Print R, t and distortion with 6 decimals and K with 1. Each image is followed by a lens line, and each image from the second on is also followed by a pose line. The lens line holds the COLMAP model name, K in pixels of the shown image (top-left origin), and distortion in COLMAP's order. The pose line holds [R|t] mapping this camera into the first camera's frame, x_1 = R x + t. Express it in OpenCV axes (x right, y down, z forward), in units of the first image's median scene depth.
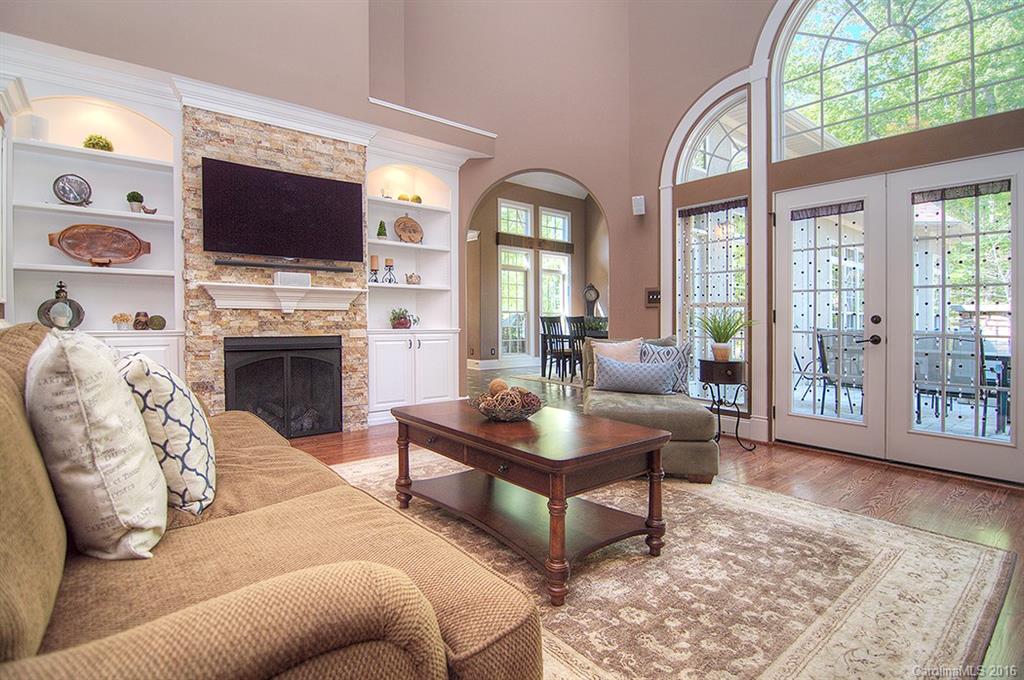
lens RADIAL K [[499.4, 0, 514.3], [0, 499.4, 329.8], [0, 0, 1]] dist [-0.021293, -0.000234]
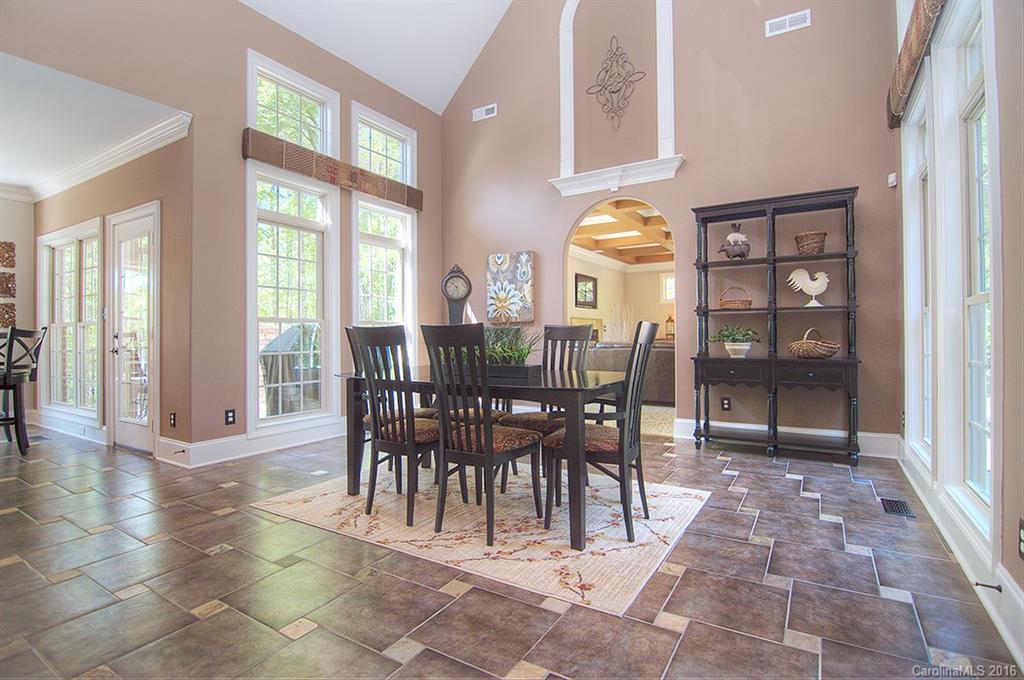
lens RADIAL K [[499.4, 0, 514.5], [0, 499.4, 332.2], [0, 0, 1]] dist [-0.021293, -0.000234]
pose [[0.945704, -0.003190, 0.325013, 0.042406], [0.012721, 0.999549, -0.027205, -0.009159], [-0.324780, 0.029862, 0.945318, 0.507626]]
